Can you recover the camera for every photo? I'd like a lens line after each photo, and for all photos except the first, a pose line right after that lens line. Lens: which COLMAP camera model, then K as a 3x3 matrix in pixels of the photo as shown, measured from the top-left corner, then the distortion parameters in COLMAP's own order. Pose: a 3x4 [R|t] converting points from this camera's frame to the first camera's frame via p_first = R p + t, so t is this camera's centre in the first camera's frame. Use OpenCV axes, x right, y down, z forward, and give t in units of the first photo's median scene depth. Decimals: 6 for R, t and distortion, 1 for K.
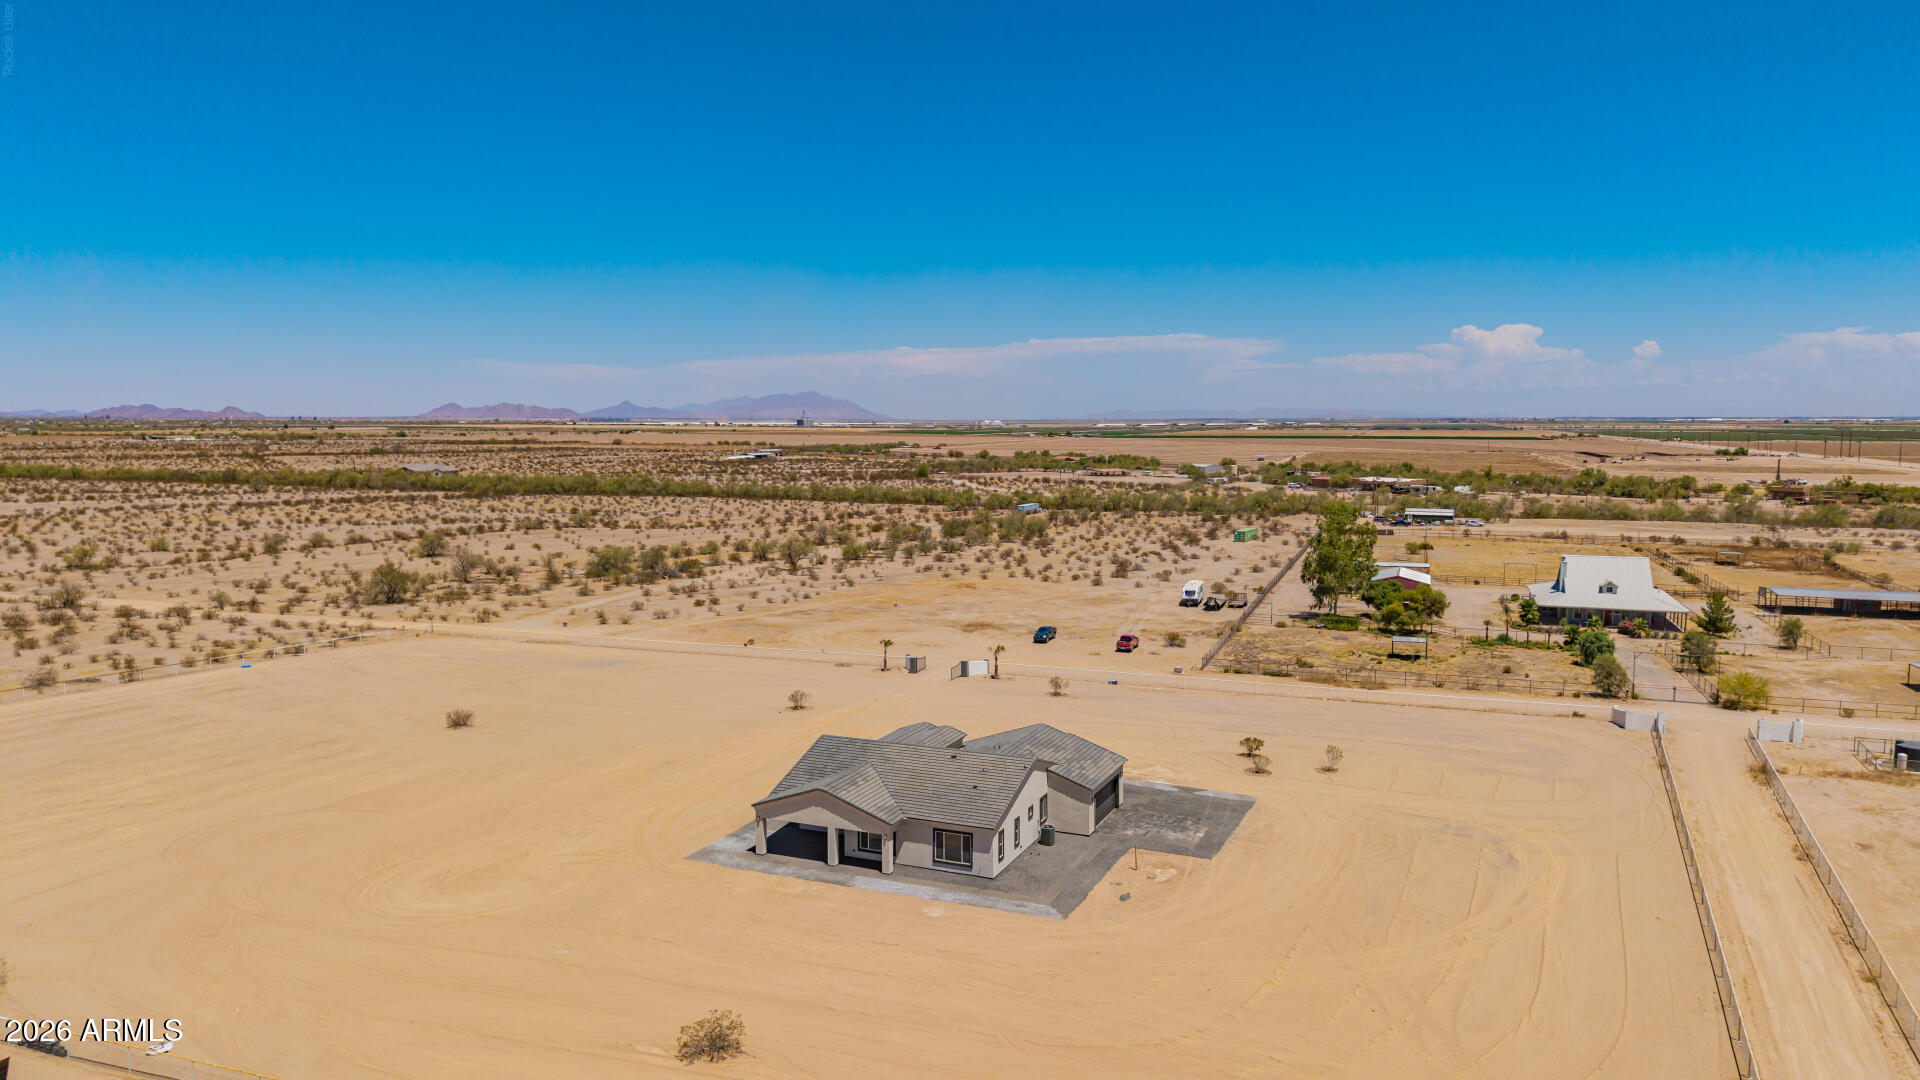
lens RADIAL K [[1282.2, 0, 960.0], [0, 1282.2, 540.0], [0, 0, 1]] dist [0.049459, -0.060441]
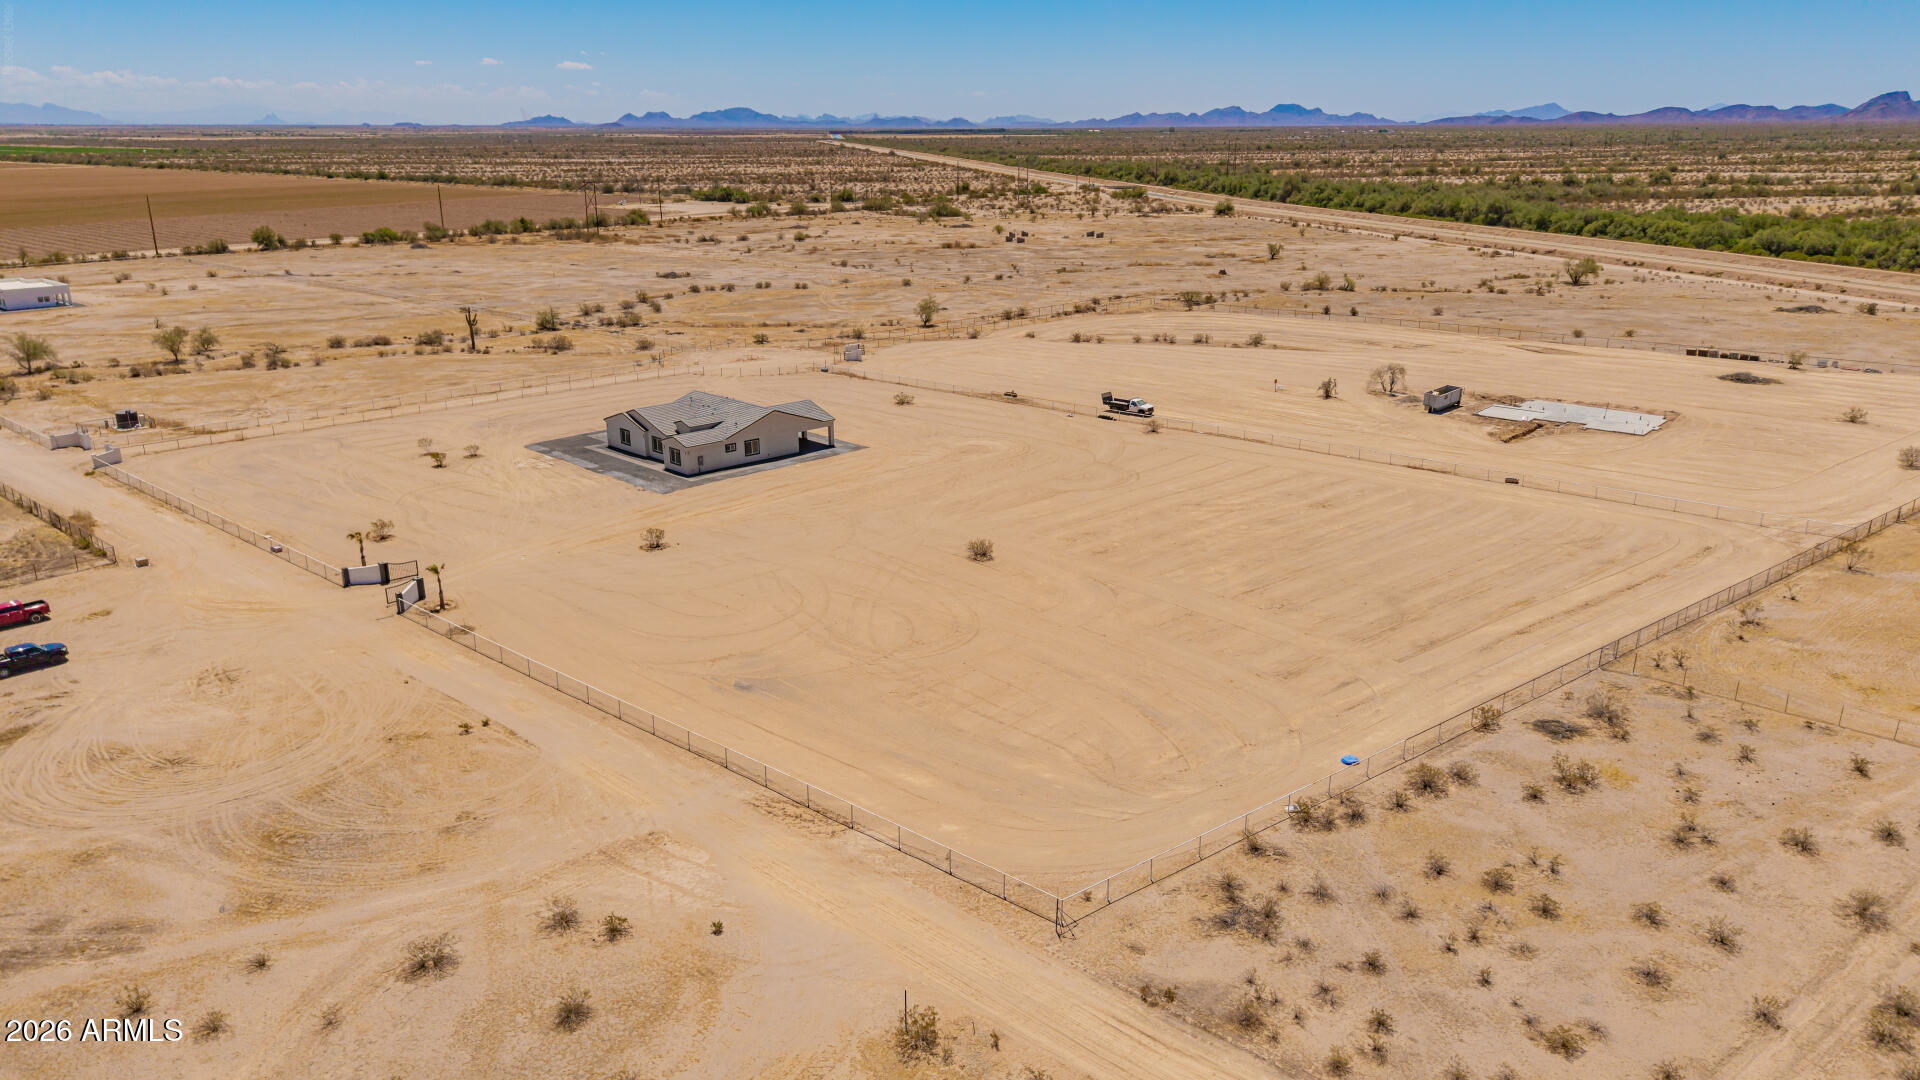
lens RADIAL K [[1276.0, 0, 961.3], [0, 1276.0, 536.6], [0, 0, 1]] dist [0.042431, -0.050684]
pose [[-0.930613, -0.111866, 0.348491, -0.474870], [0.035785, 0.919775, 0.390811, -0.169614], [-0.364252, 0.376164, -0.851951, 1.220717]]
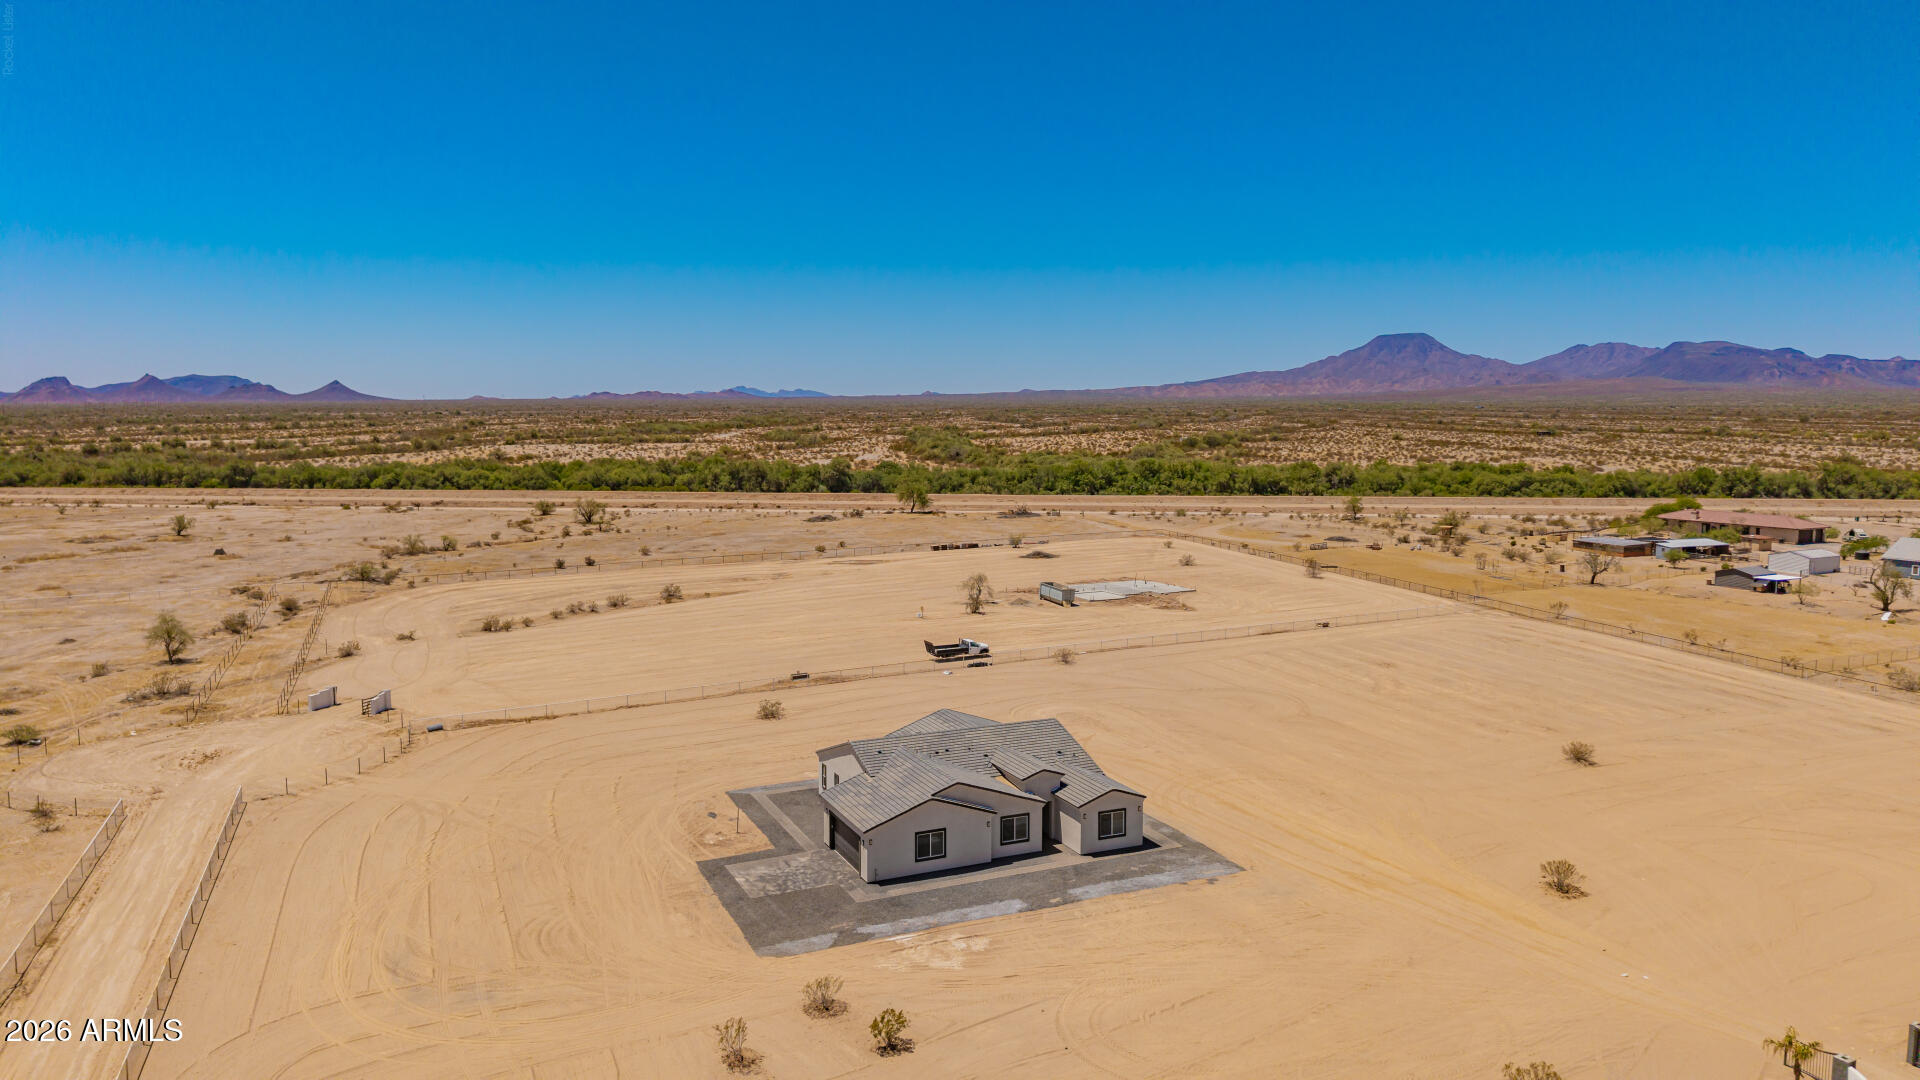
lens RADIAL K [[1272.5, 0, 959.4], [0, 1272.5, 510.7], [0, 0, 1]] dist [0.051564, -0.059806]
pose [[-0.669627, 0.058827, -0.740364, 0.361462], [-0.074033, 0.986606, 0.145353, -0.082290], [0.738999, 0.152143, -0.656303, 0.823280]]
